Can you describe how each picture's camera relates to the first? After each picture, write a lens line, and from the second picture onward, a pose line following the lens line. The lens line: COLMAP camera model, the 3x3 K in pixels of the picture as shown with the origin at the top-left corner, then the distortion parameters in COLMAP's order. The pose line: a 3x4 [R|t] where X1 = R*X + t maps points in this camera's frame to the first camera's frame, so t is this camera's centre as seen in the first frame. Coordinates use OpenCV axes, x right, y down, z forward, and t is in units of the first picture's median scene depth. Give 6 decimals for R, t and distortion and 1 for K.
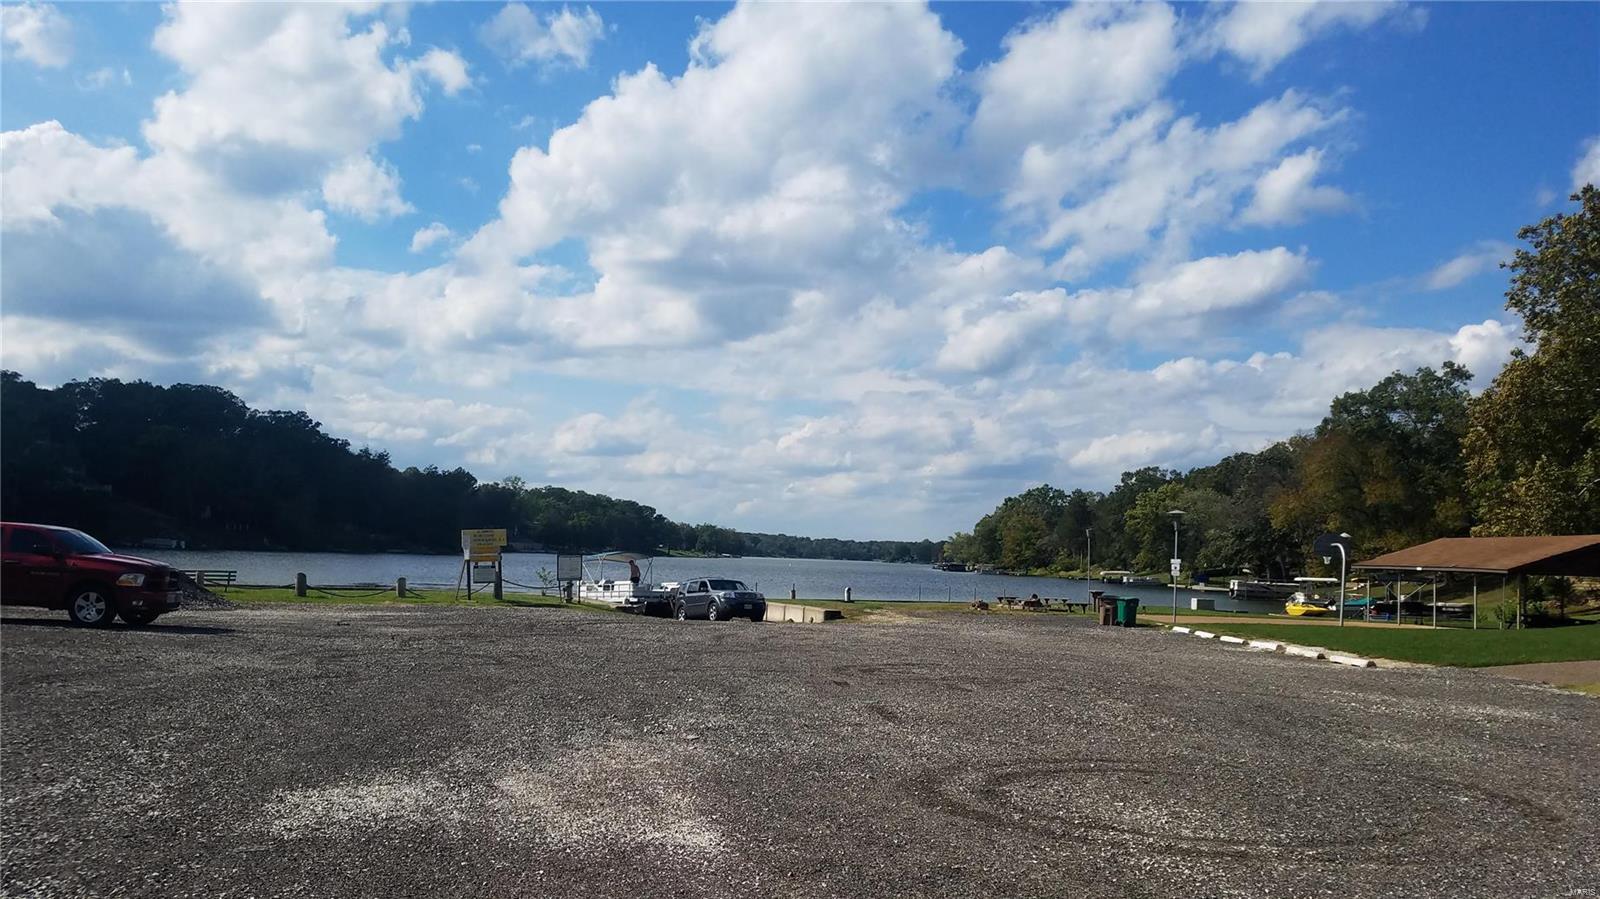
lens RADIAL K [[1246.6, 0, 800.0], [0, 1246.6, 449.5], [0, 0, 1]] dist [0.011684, 0.003556]
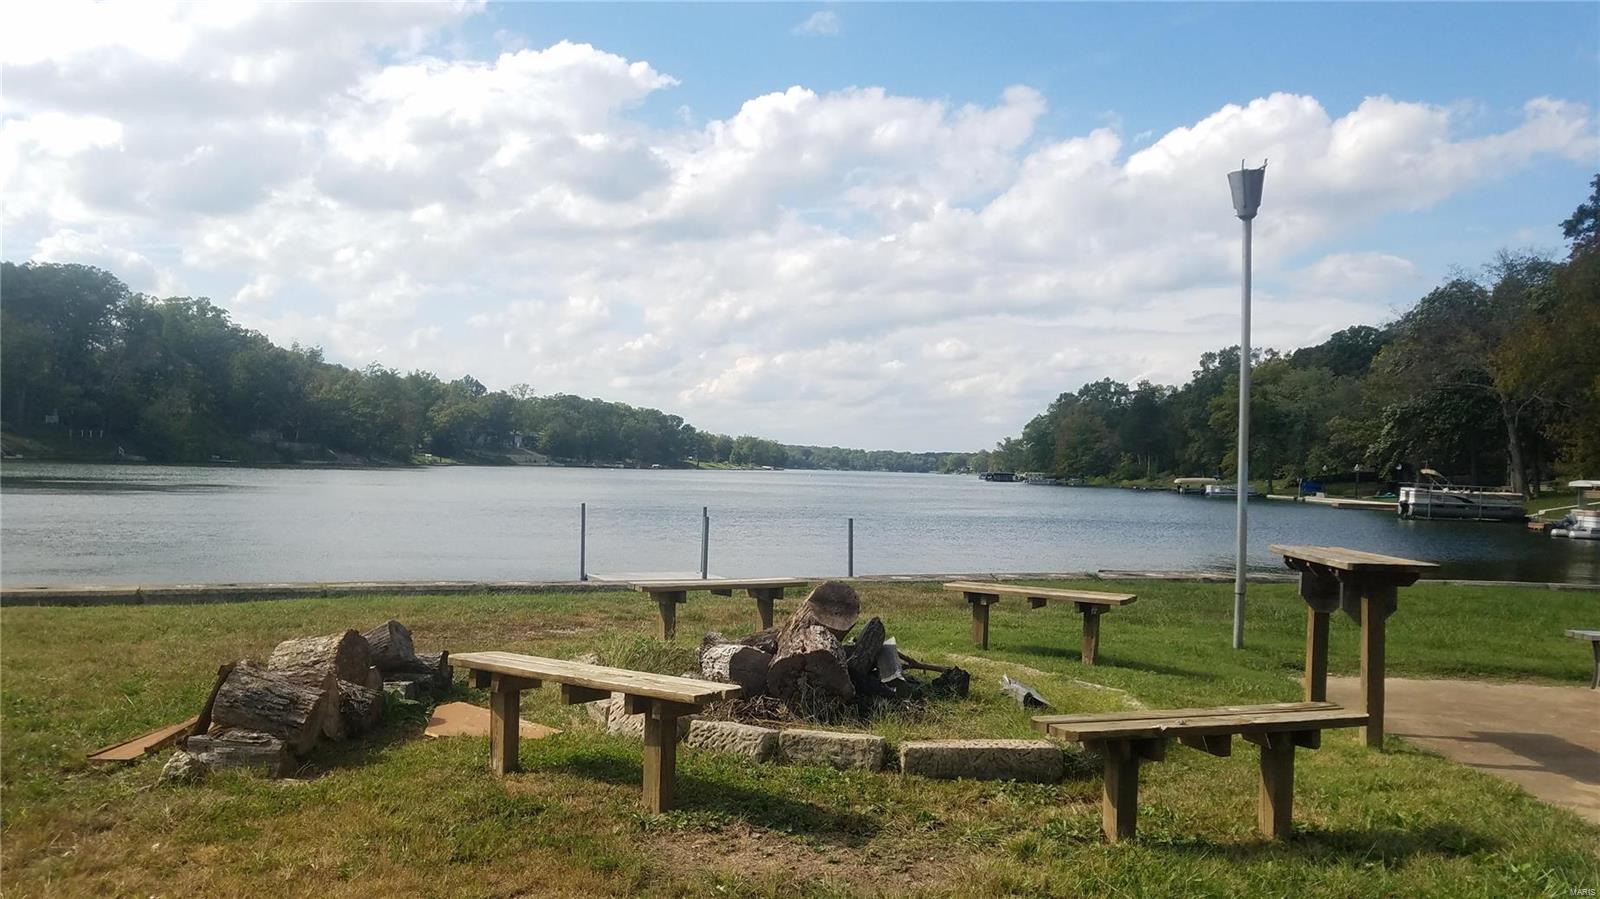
lens RADIAL K [[1246.6, 0, 800.0], [0, 1246.6, 449.5], [0, 0, 1]] dist [0.011684, 0.003556]
pose [[0.998706, -0.010580, -0.049753, 0.027558], [0.013981, 0.997552, 0.068523, 0.013473], [0.048906, -0.069130, 0.996408, 0.126620]]
